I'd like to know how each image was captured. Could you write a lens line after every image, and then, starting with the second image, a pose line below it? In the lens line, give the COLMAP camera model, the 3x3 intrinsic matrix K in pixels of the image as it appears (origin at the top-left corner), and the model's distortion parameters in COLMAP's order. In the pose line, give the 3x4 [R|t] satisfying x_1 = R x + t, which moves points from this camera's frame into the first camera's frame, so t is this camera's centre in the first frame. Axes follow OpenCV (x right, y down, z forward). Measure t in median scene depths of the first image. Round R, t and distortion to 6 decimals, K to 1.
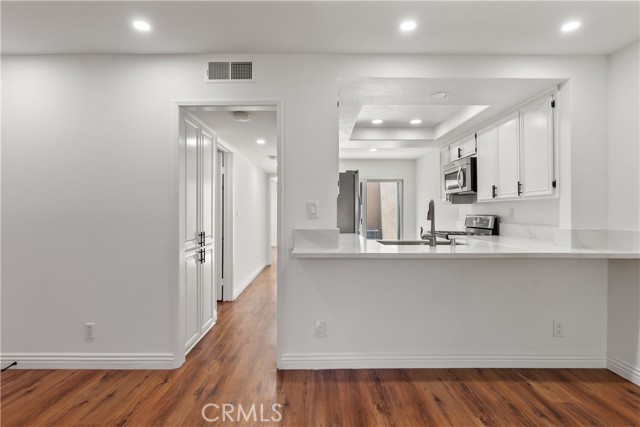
lens RADIAL K [[329.8, 0, 318.4], [0, 329.8, 207.7], [0, 0, 1]] dist [-0.005637, -0.001482]
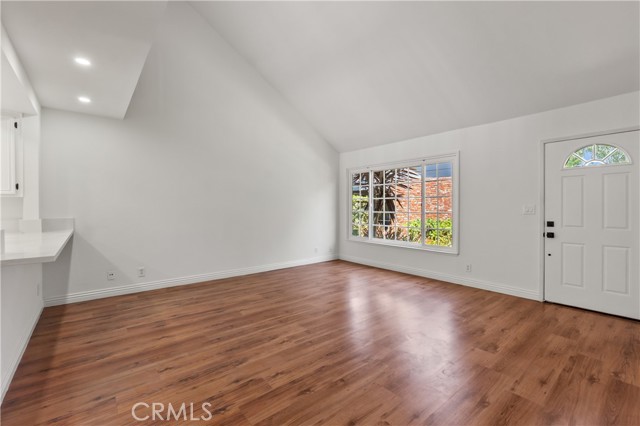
lens RADIAL K [[282.4, 0, 308.8], [0, 282.4, 206.0], [0, 0, 1]] dist [-0.005343, 0.001867]
pose [[-0.608106, 0.001253, 0.793855, -0.929563], [-0.002958, 0.999988, -0.003844, 0.007471], [-0.793851, -0.004685, -0.608095, 0.801104]]
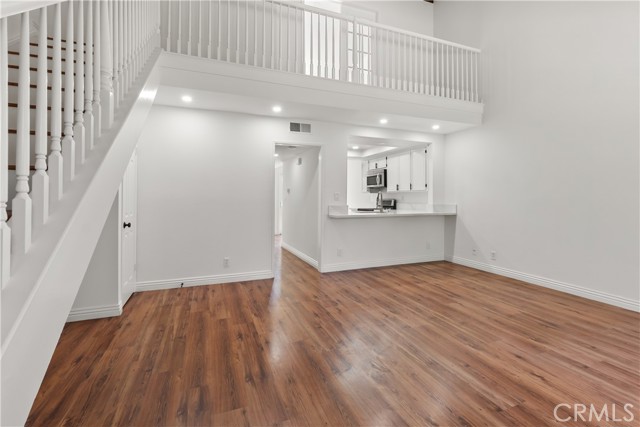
lens RADIAL K [[282.4, 0, 325.0], [0, 282.4, 196.0], [0, 0, 1]] dist [-0.005343, 0.001867]
pose [[0.929213, 0.001232, 0.369542, -0.742690], [-0.002551, 0.999992, 0.003081, -0.001243], [-0.369535, -0.003806, 0.929209, -0.648781]]
